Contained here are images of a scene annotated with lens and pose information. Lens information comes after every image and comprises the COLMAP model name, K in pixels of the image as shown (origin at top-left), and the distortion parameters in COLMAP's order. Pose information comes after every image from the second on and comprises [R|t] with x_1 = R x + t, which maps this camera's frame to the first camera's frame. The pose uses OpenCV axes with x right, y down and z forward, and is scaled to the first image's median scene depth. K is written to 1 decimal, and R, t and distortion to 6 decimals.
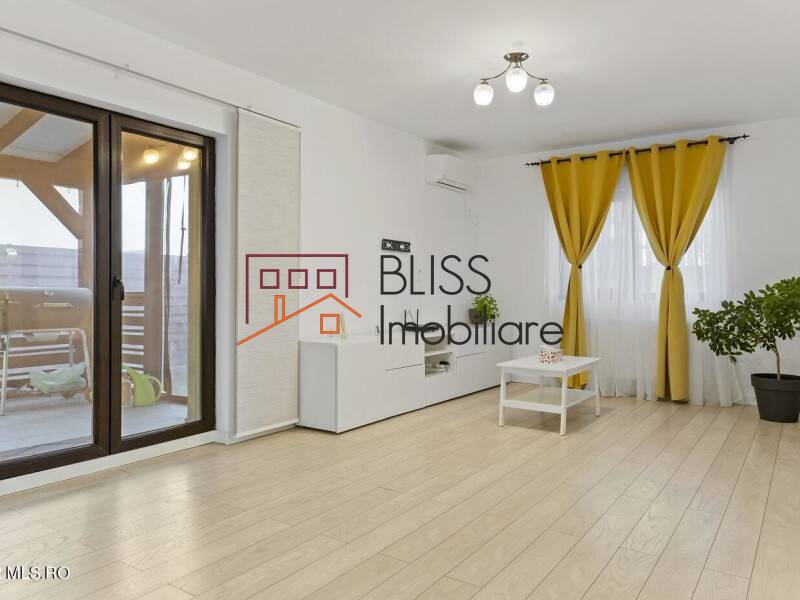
lens RADIAL K [[640.2, 0, 395.5], [0, 640.2, 300.9], [0, 0, 1]] dist [-0.001195, 0.003554]
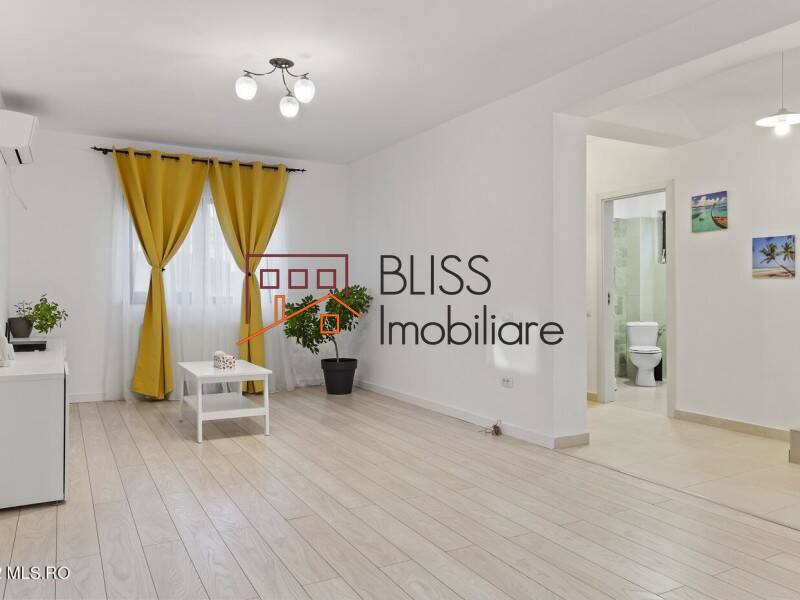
lens RADIAL K [[640.2, 0, 395.5], [0, 640.2, 300.9], [0, 0, 1]] dist [-0.001195, 0.003554]
pose [[0.385182, -0.011012, 0.922775, -0.521303], [0.011269, 0.999910, 0.007229, -0.010321], [-0.922772, 0.007614, 0.385272, 0.348363]]
